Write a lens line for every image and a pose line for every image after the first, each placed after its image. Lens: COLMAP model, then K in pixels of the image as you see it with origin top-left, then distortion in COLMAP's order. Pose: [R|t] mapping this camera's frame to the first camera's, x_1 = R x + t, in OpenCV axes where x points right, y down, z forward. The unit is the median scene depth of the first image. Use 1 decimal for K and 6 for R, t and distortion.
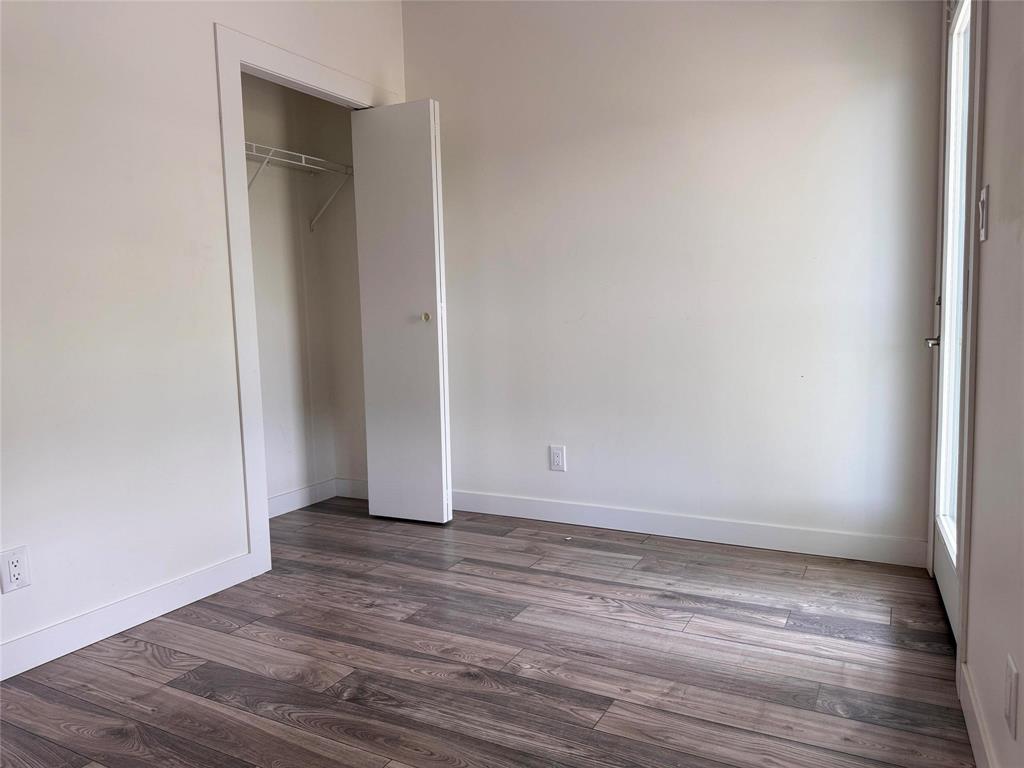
lens RADIAL K [[726.3, 0, 520.7], [0, 726.3, 389.5], [0, 0, 1]] dist [0.025613, -0.024902]
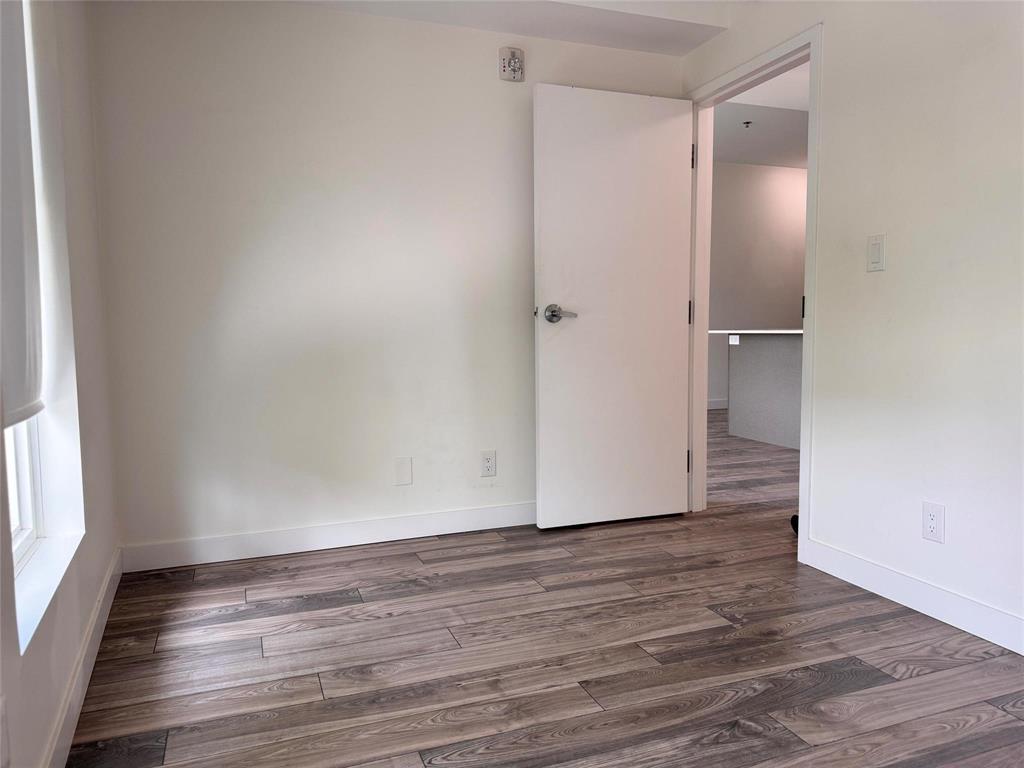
lens RADIAL K [[726.3, 0, 504.0], [0, 726.3, 379.5], [0, 0, 1]] dist [0.025613, -0.024902]
pose [[-0.665723, 0.097776, -0.739765, 0.450928], [-0.042000, 0.984897, 0.167971, -0.106259], [0.745016, 0.142892, -0.651562, 0.998508]]
